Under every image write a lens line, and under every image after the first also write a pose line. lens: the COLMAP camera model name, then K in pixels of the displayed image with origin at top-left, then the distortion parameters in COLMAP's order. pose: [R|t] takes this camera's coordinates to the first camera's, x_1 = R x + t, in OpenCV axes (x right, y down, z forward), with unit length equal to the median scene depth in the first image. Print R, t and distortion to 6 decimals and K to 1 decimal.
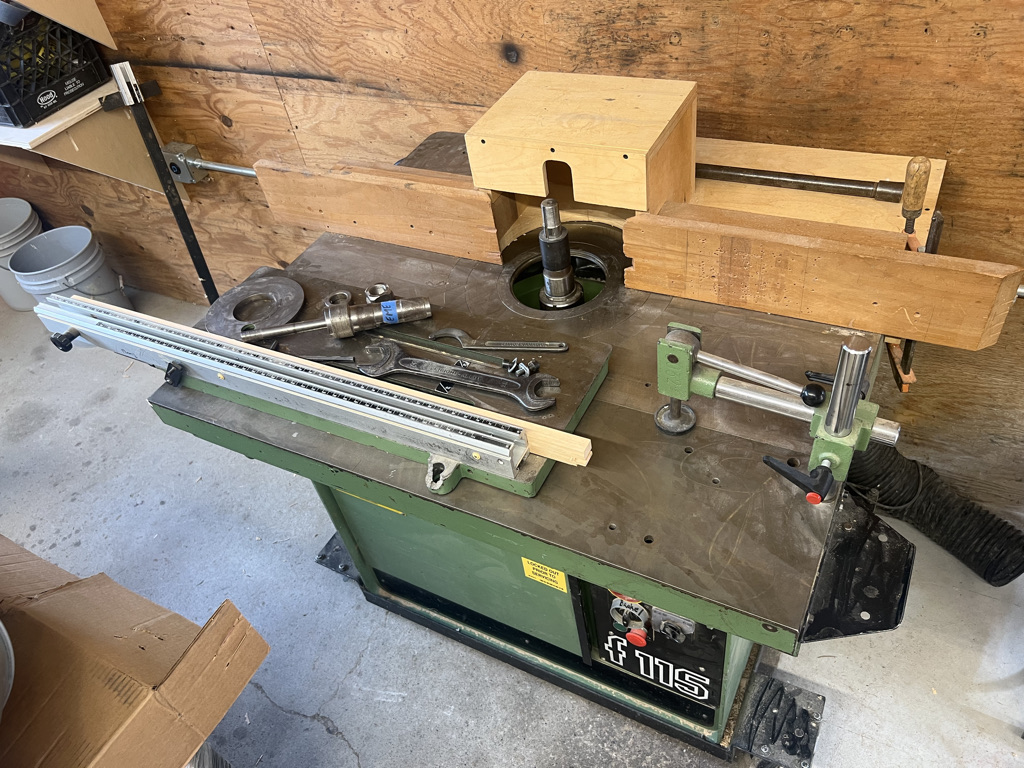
lens RADIAL K [[778.4, 0, 507.4], [0, 778.4, 388.9], [0, 0, 1]] dist [0.037614, -0.048635]
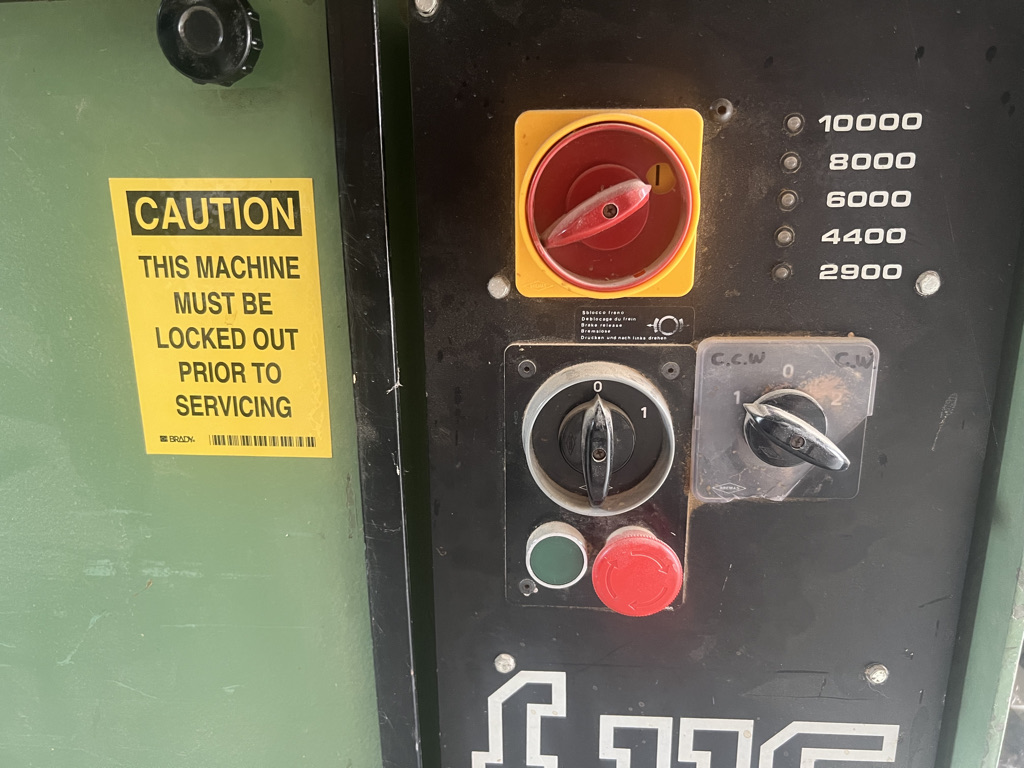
lens RADIAL K [[778.4, 0, 512.3], [0, 778.4, 383.9], [0, 0, 1]] dist [0.037614, -0.048635]
pose [[0.906025, 0.016547, 0.422900, 0.023013], [0.200272, 0.863515, -0.462853, 0.340669], [-0.372839, 0.504051, 0.779053, 0.723694]]
